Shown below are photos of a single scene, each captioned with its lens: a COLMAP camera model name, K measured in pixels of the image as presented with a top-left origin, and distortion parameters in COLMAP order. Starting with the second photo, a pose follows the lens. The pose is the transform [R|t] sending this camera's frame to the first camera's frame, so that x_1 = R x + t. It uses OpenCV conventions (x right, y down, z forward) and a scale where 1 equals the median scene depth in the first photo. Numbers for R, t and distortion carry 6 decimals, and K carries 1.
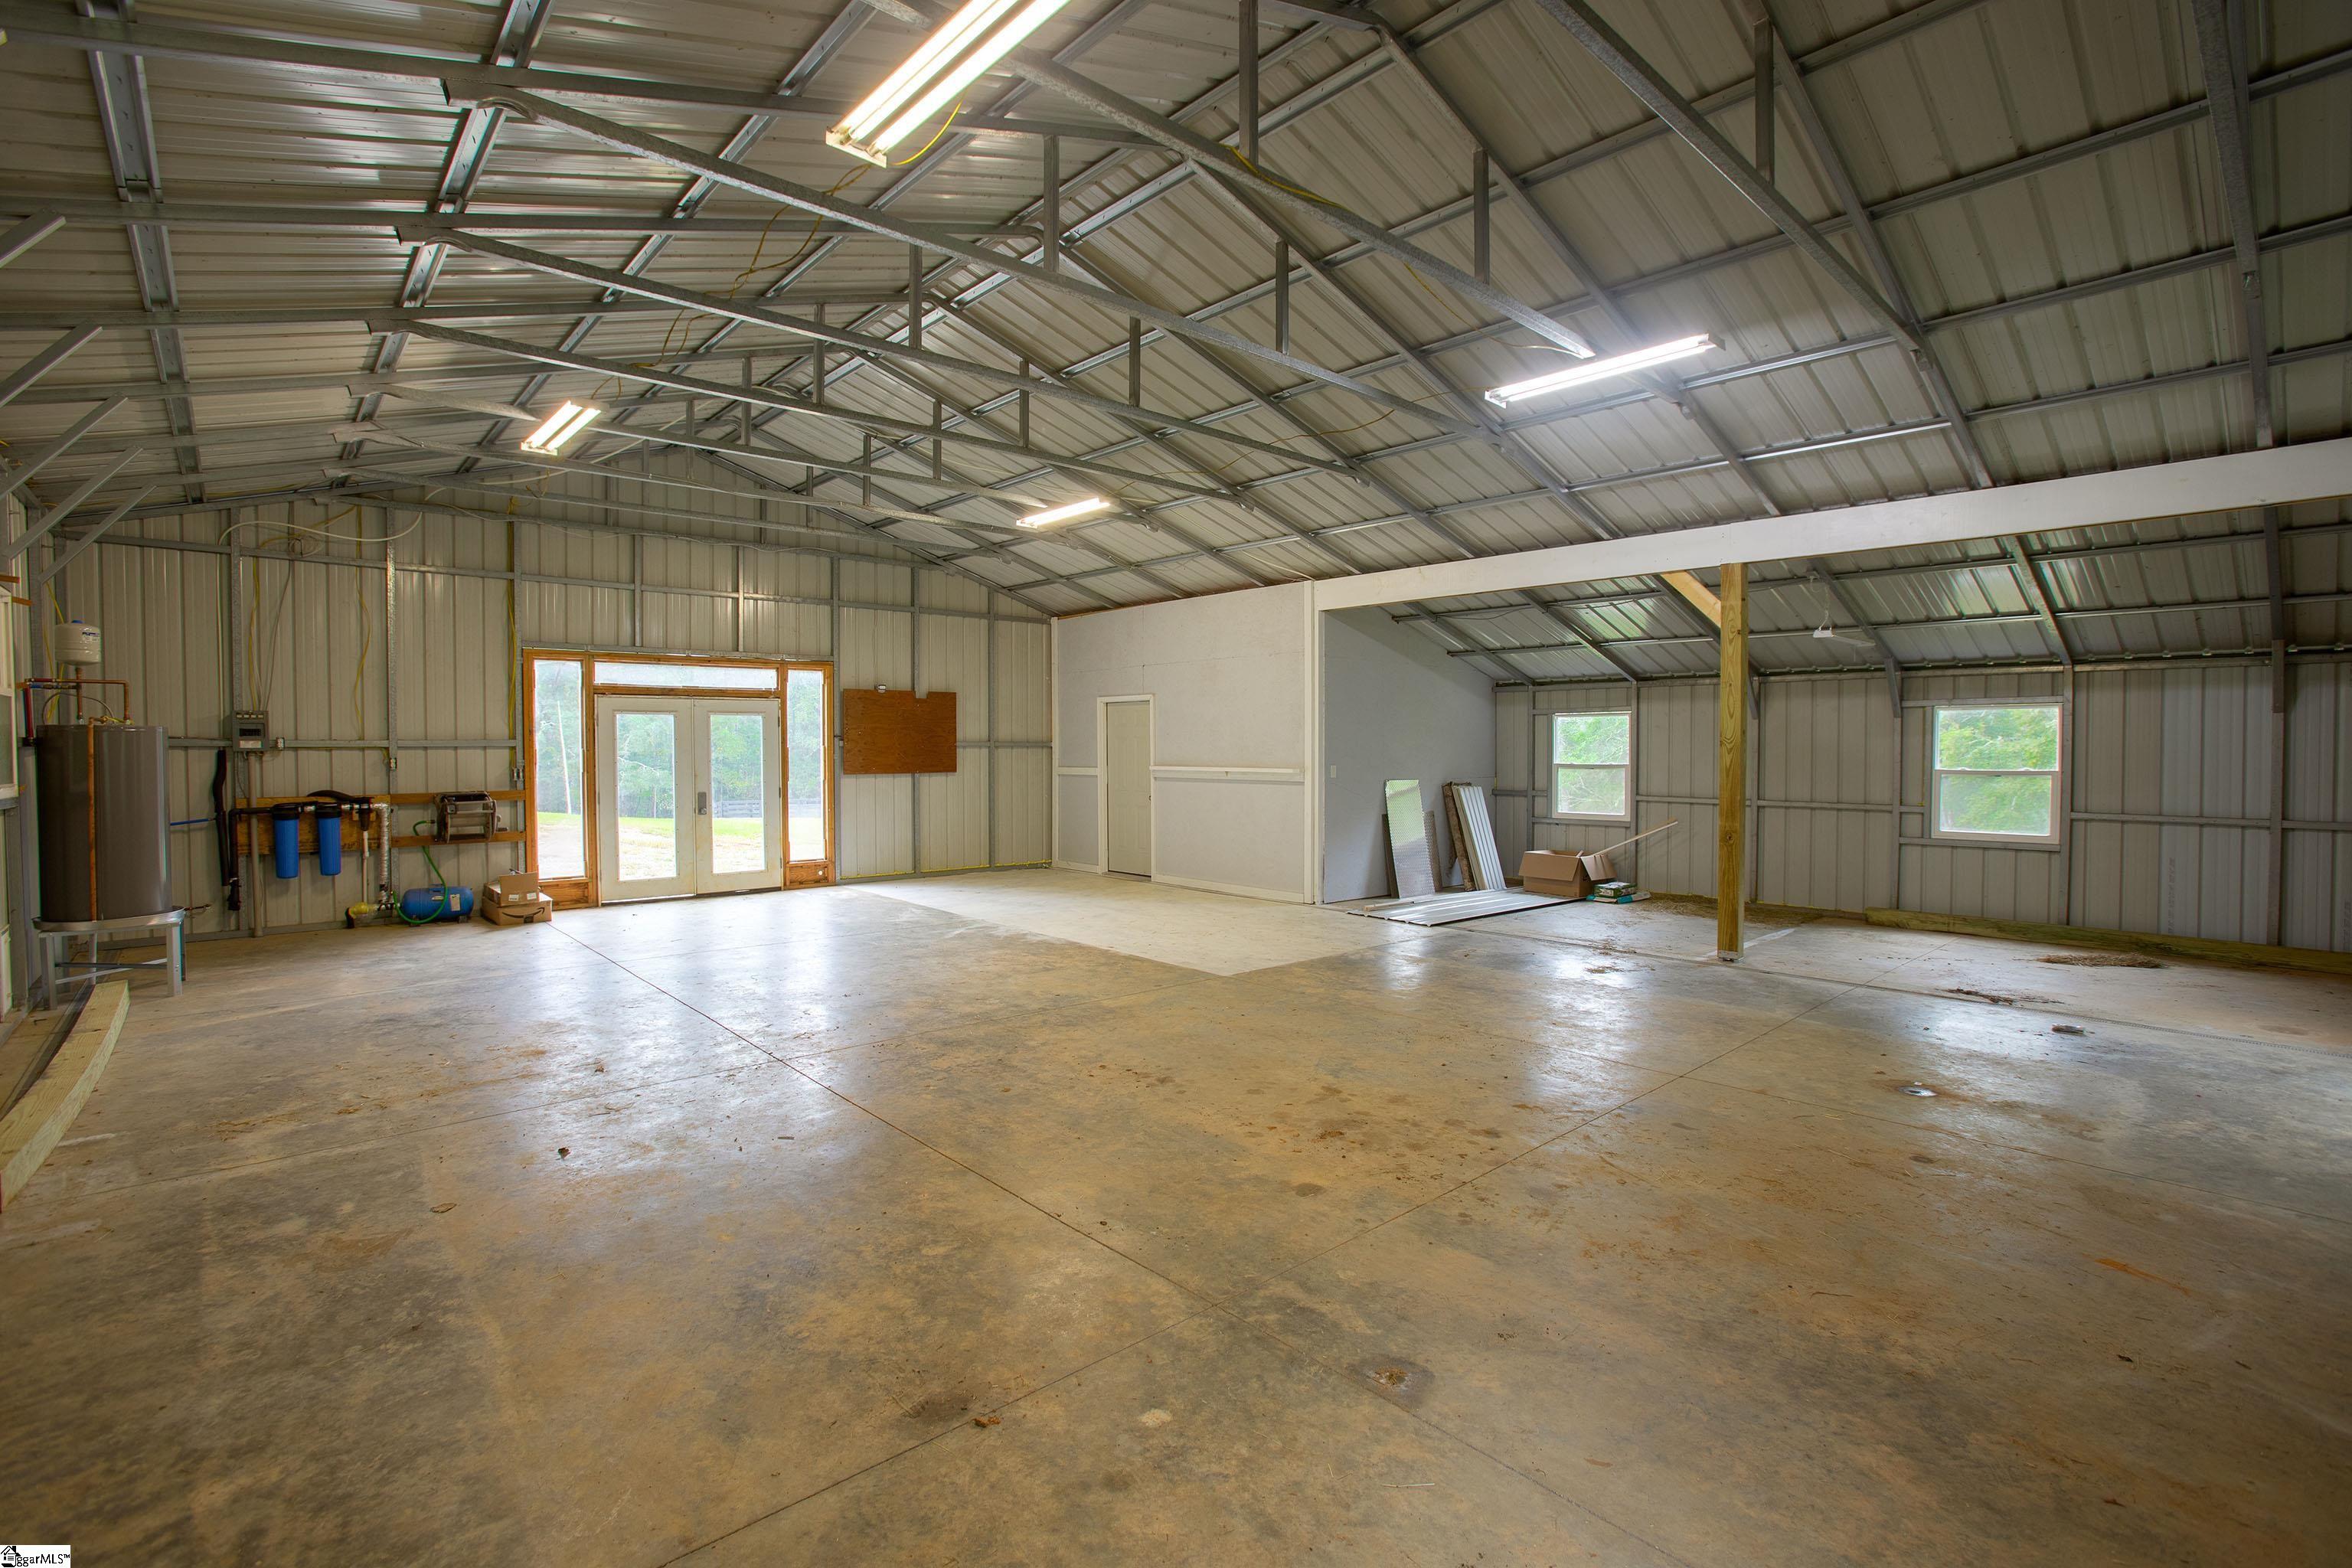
lens RADIAL K [[1081.3, 0, 1168.4], [0, 1081.3, 778.0], [0, 0, 1]] dist [-0.077177, 0.033666]
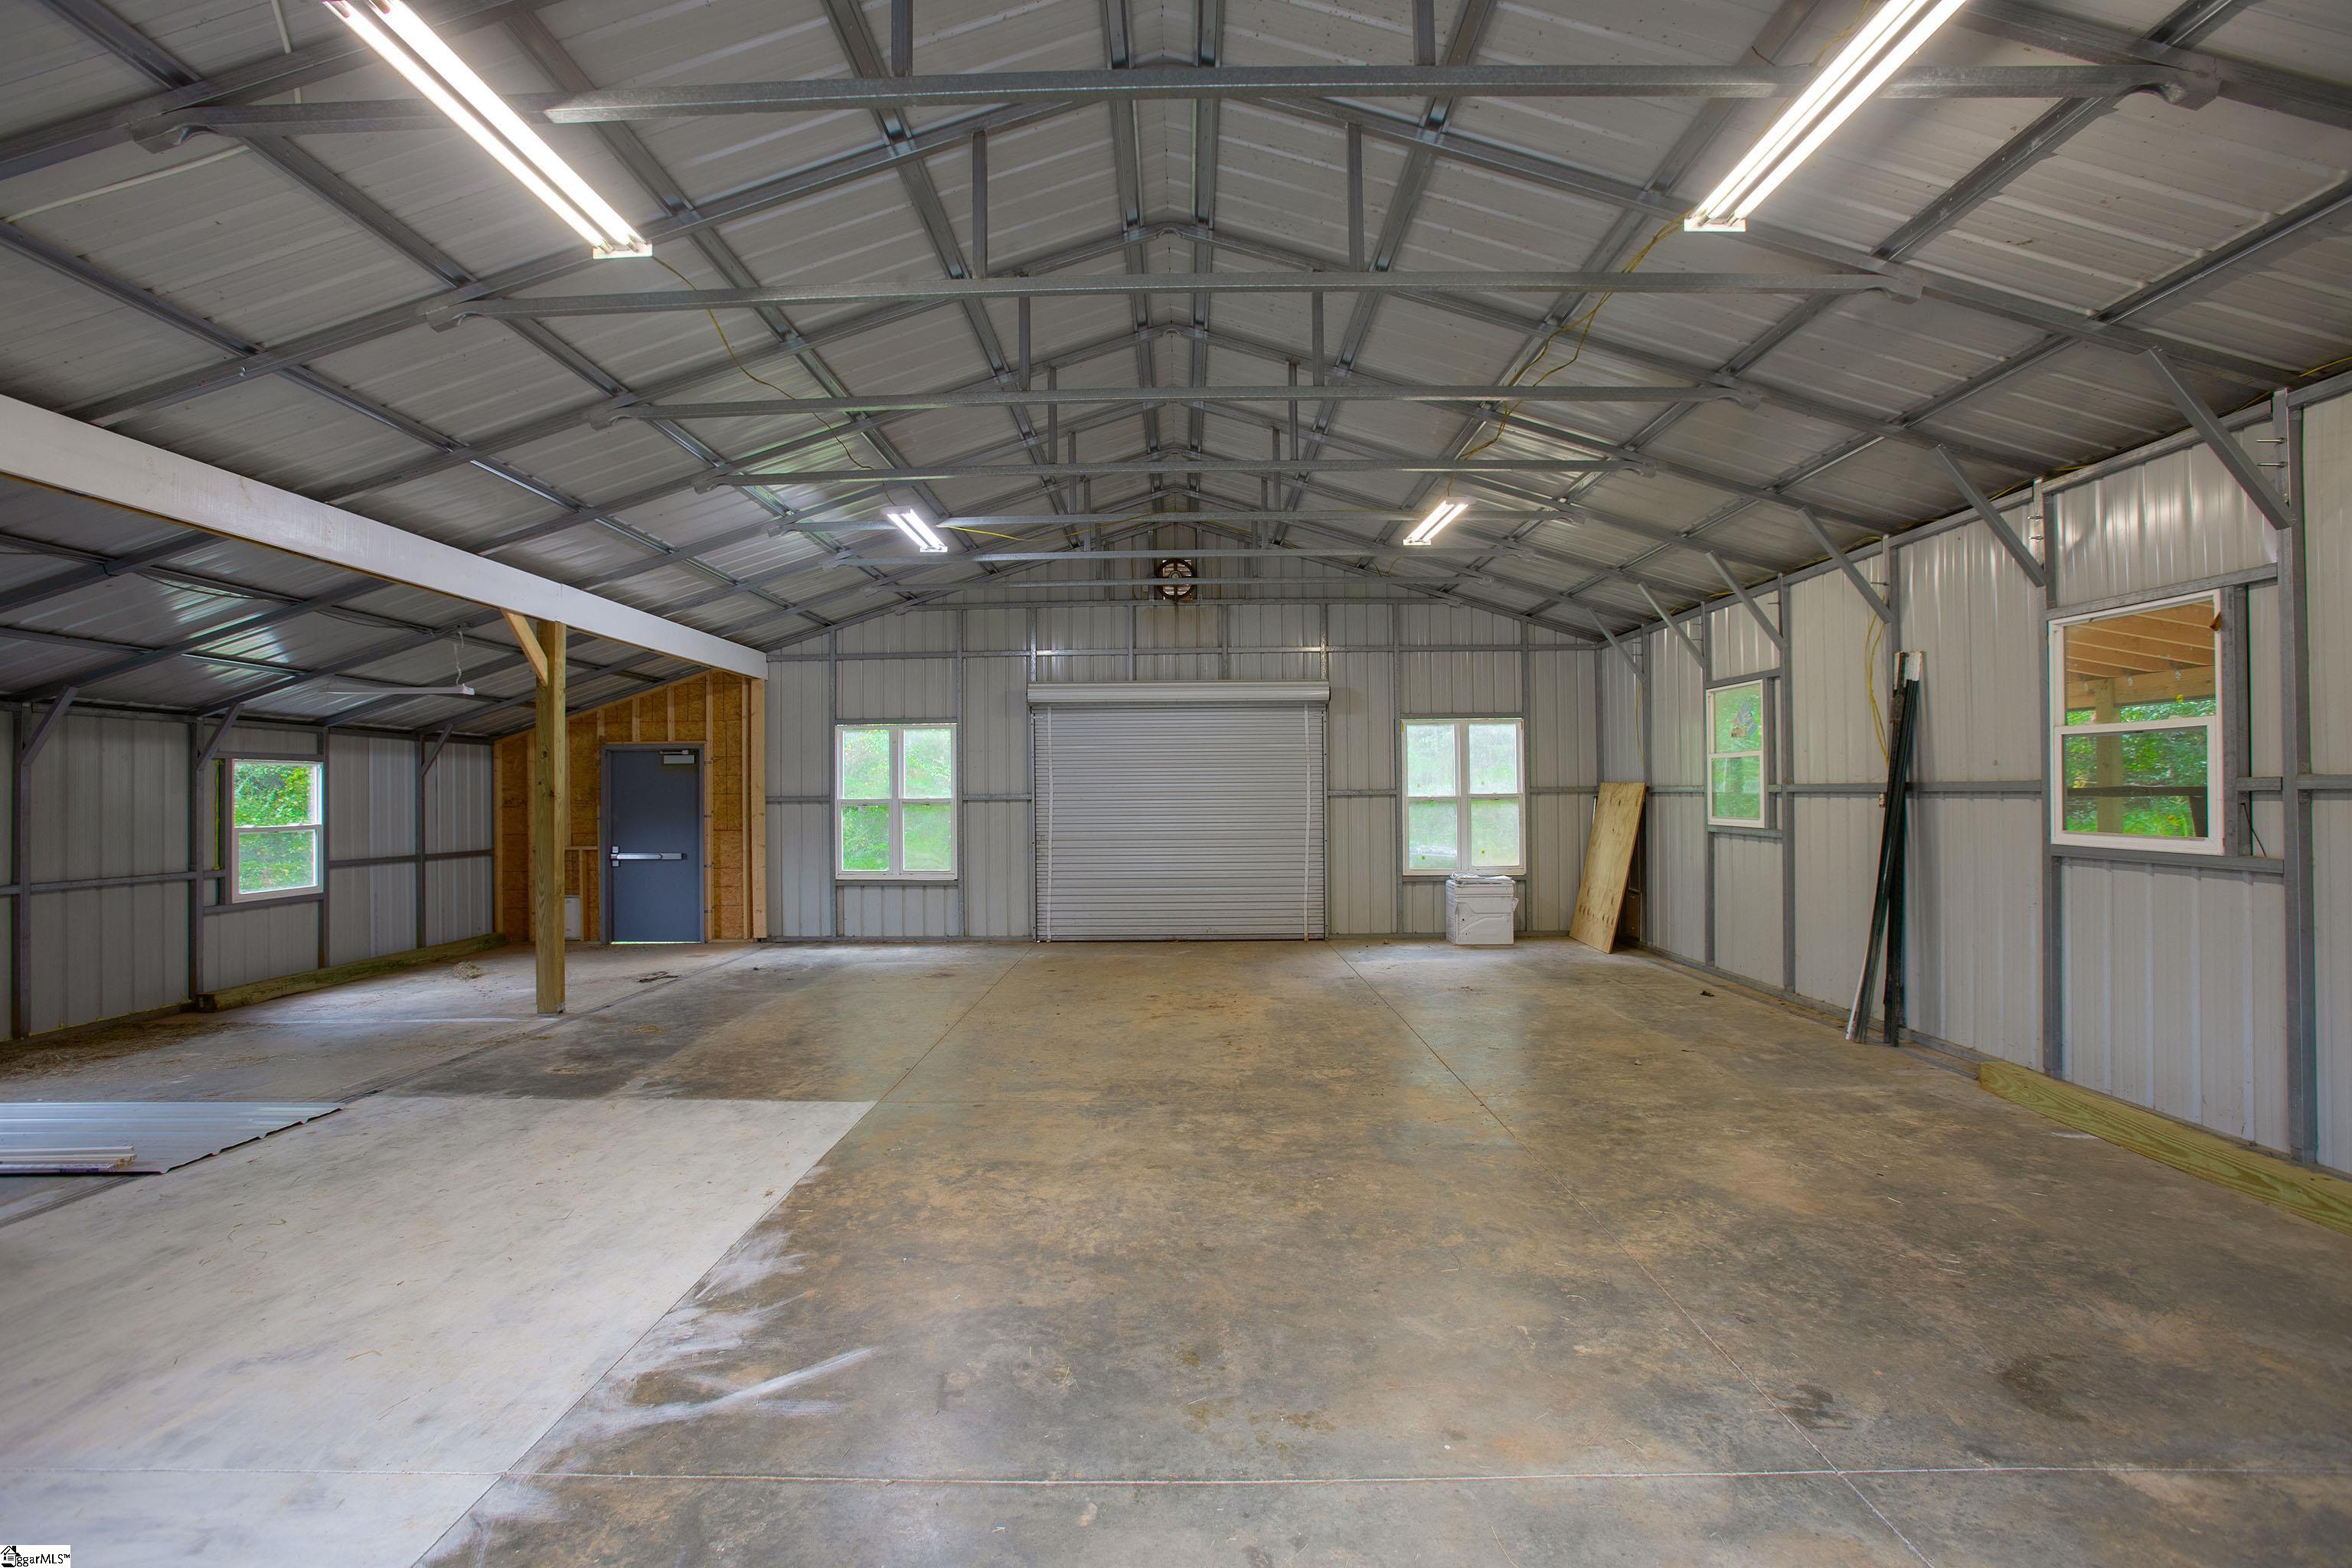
lens RADIAL K [[1081.3, 0, 1168.4], [0, 1081.3, 778.0], [0, 0, 1]] dist [-0.077177, 0.033666]
pose [[-0.730713, 0.014740, 0.682525, -0.485465], [0.027195, 0.999602, 0.007527, -0.036463], [-0.682142, 0.024061, -0.730823, 1.105818]]
